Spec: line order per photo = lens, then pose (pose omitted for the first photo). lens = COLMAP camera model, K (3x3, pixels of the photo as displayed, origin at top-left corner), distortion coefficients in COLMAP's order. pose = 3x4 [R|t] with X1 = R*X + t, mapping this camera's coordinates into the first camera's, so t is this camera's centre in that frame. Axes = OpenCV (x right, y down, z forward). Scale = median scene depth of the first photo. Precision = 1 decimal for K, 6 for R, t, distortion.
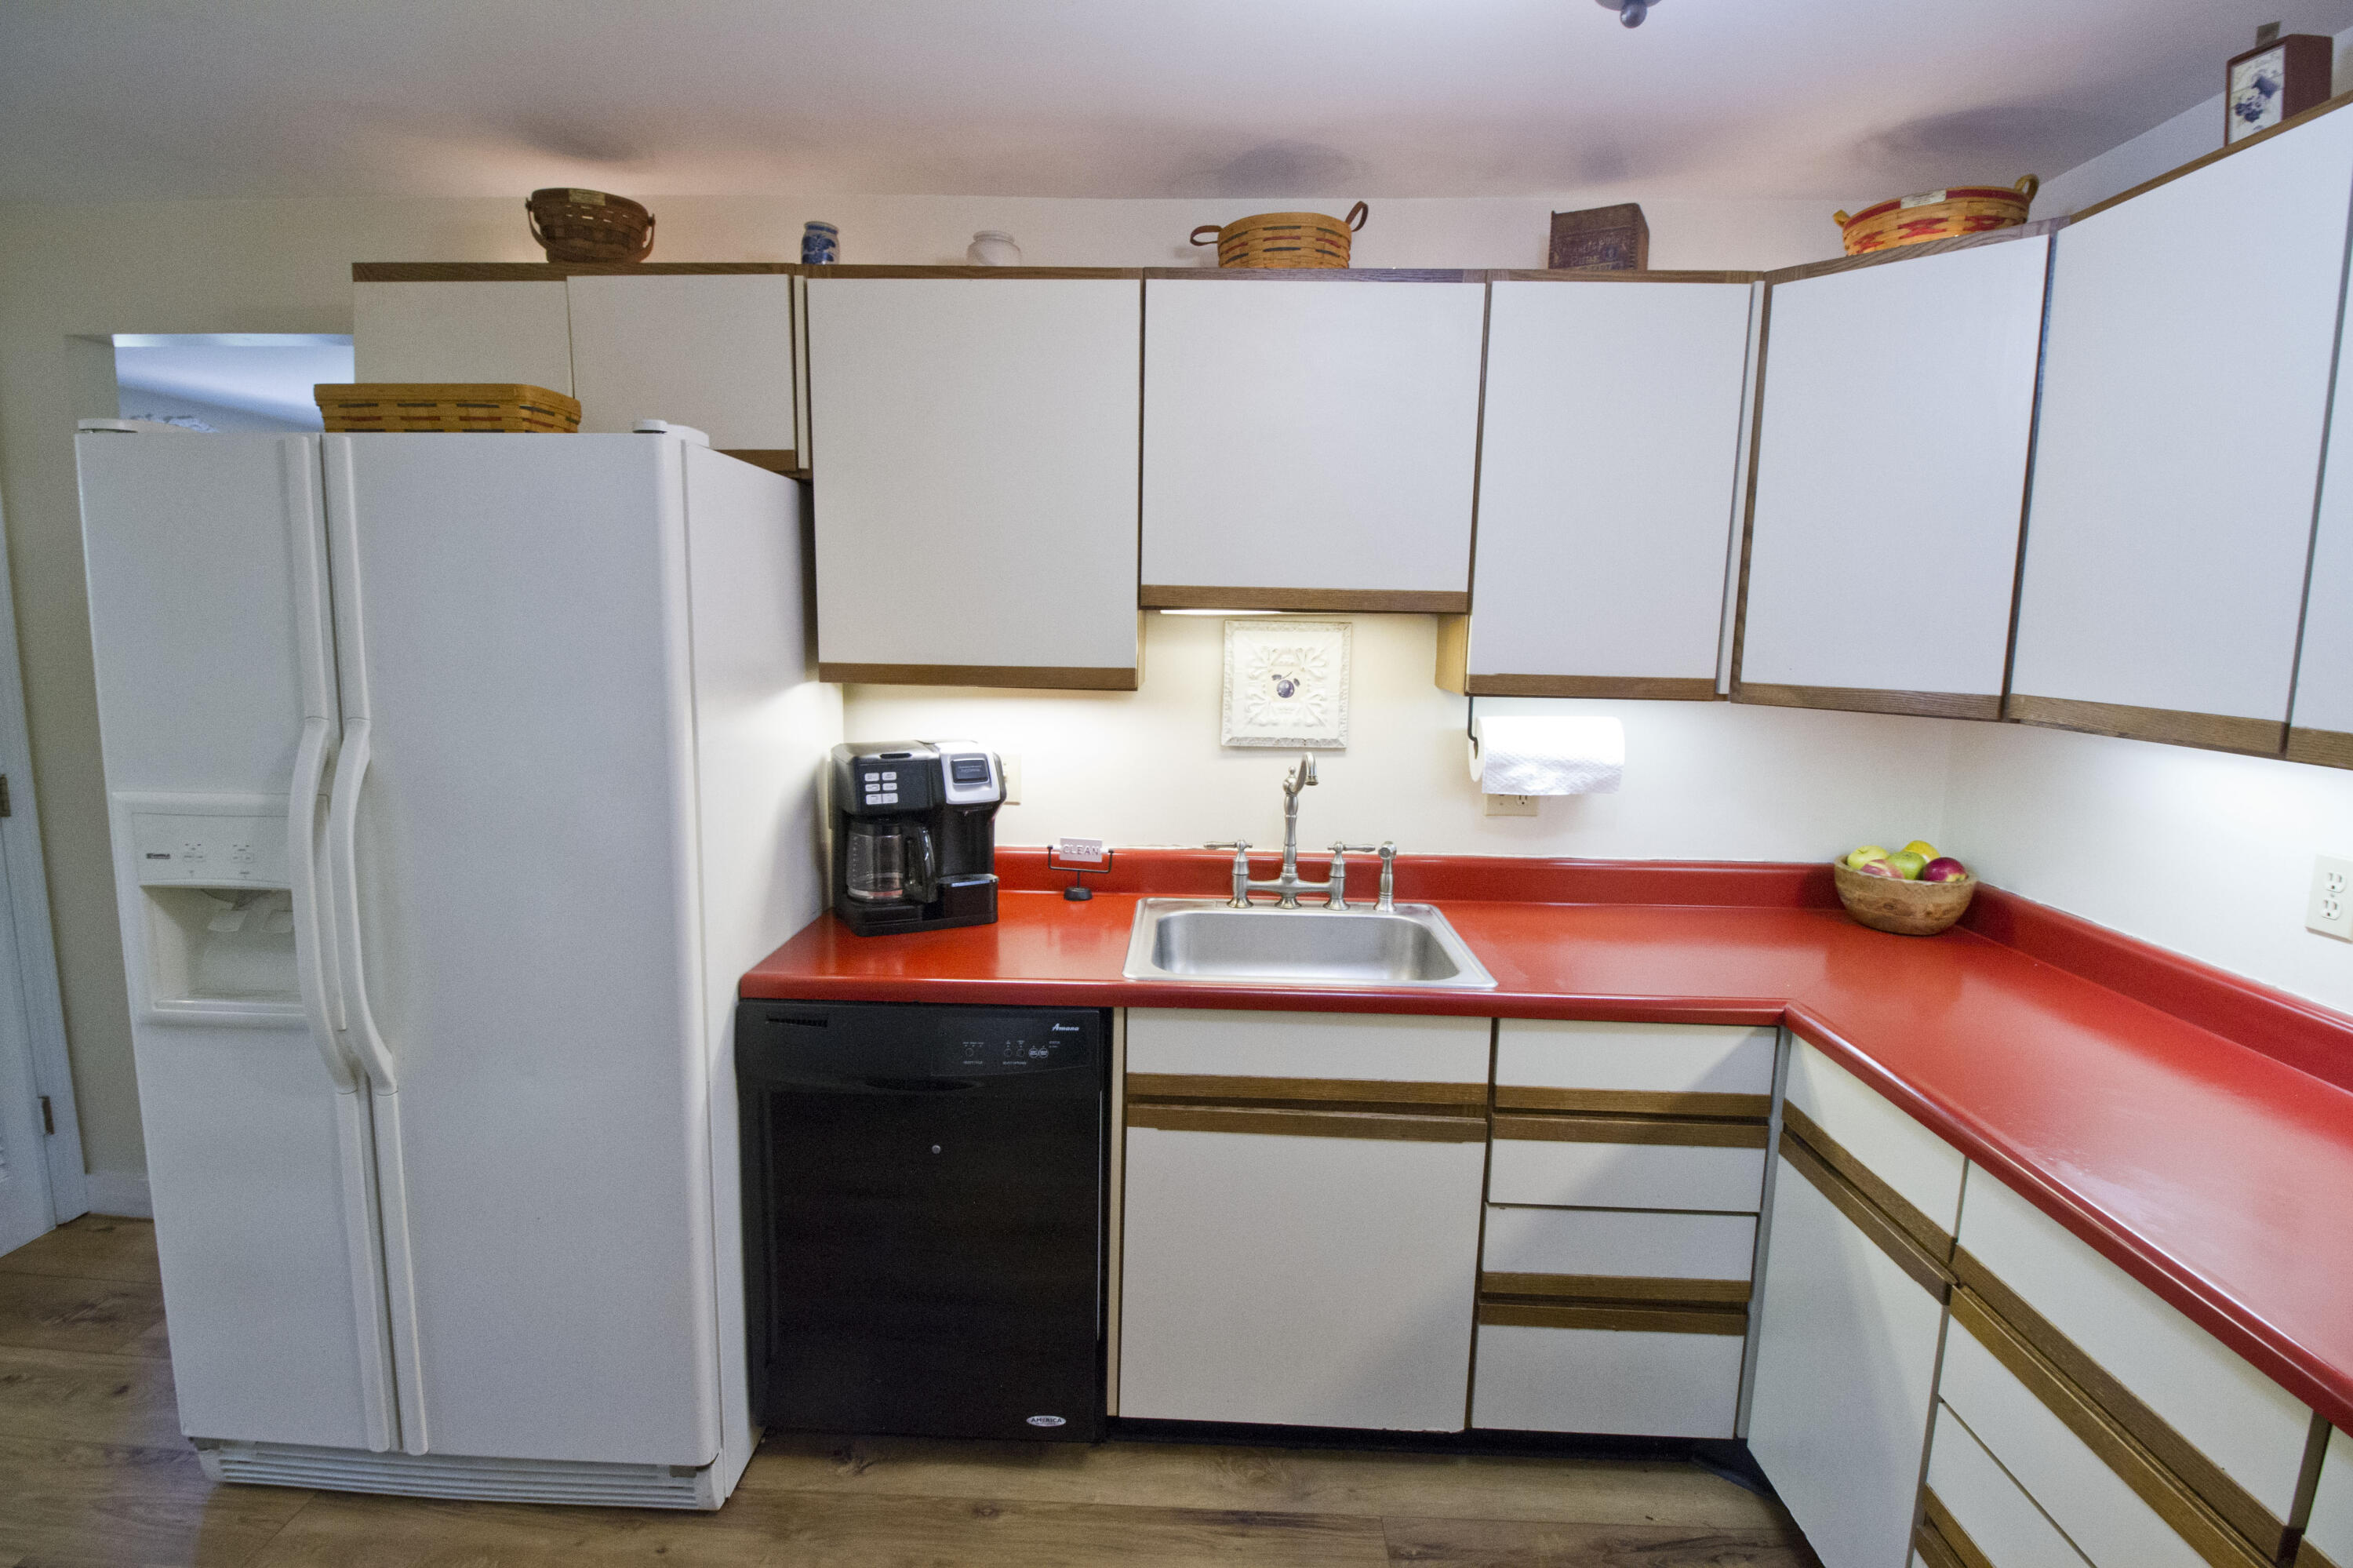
lens RADIAL K [[1089.1, 0, 1176.6], [0, 1089.1, 766.2], [0, 0, 1]] dist [-0.001109, -0.011789]
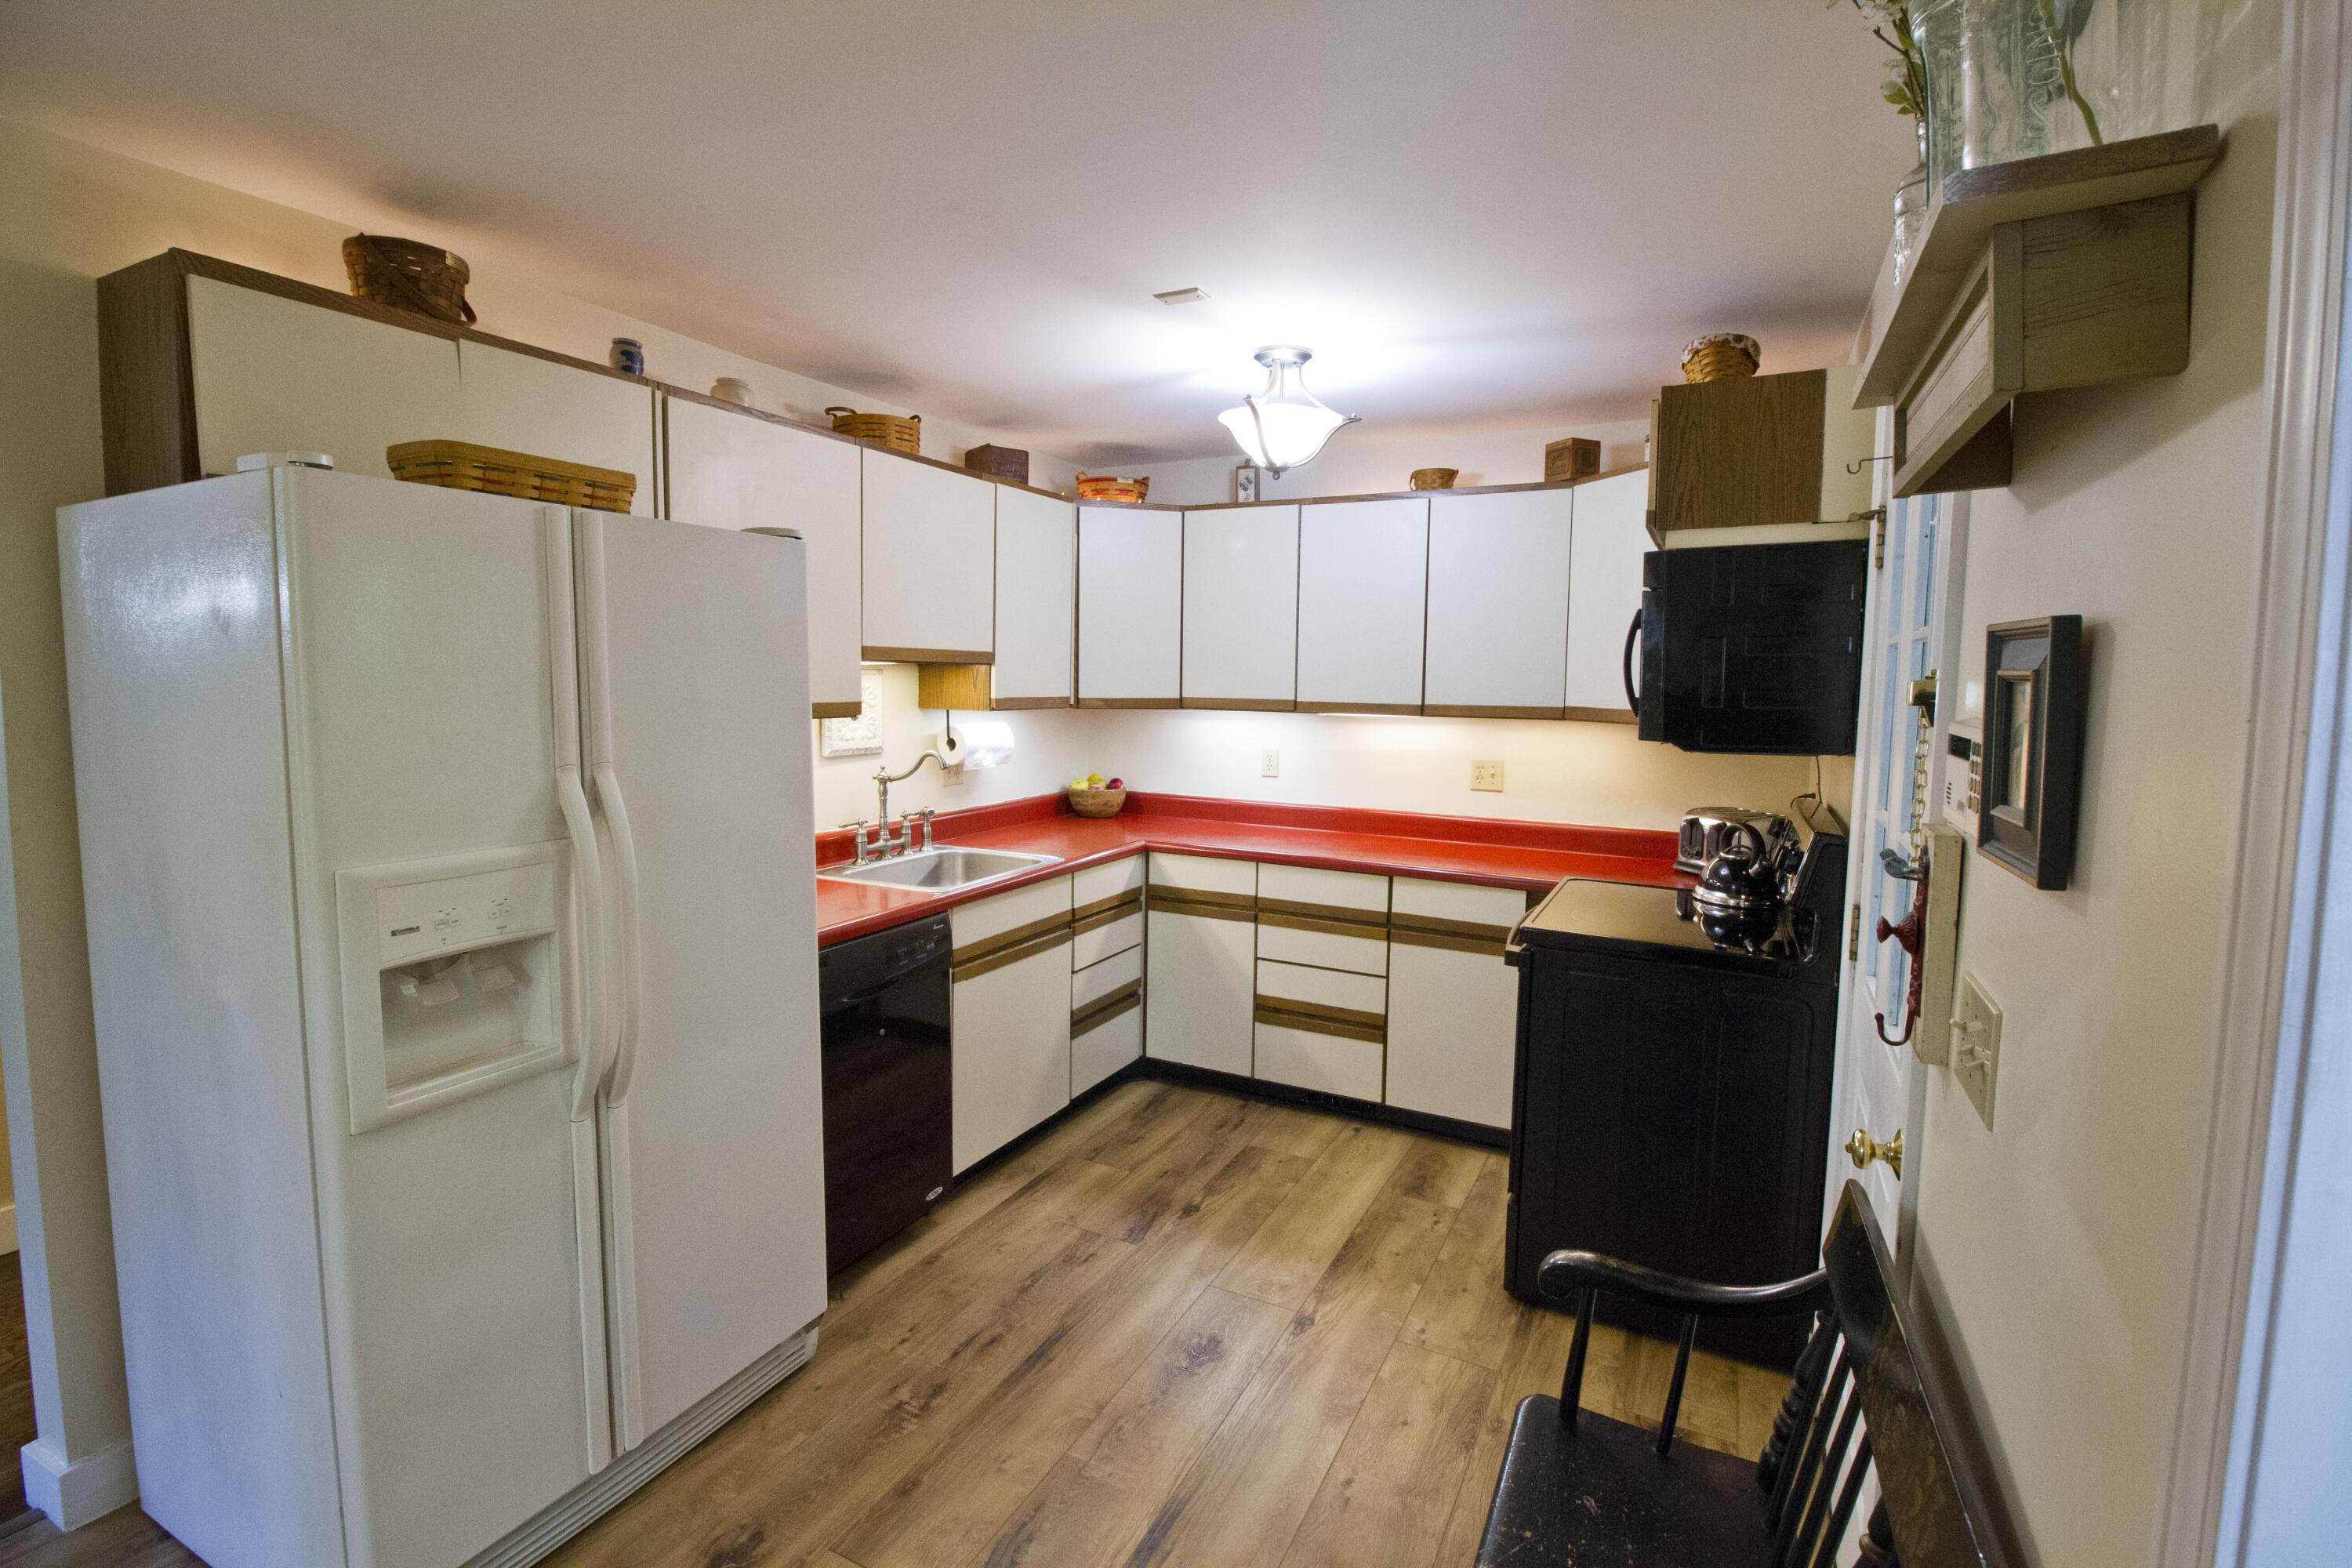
lens RADIAL K [[1088.6, 0, 1139.1], [0, 1088.6, 771.0], [0, 0, 1]] dist [-0.001109, -0.011789]
pose [[0.441787, -0.090590, 0.892535, -1.325086], [0.118537, 0.992060, 0.042018, -0.015304], [-0.889254, 0.087236, 0.449017, 0.008903]]
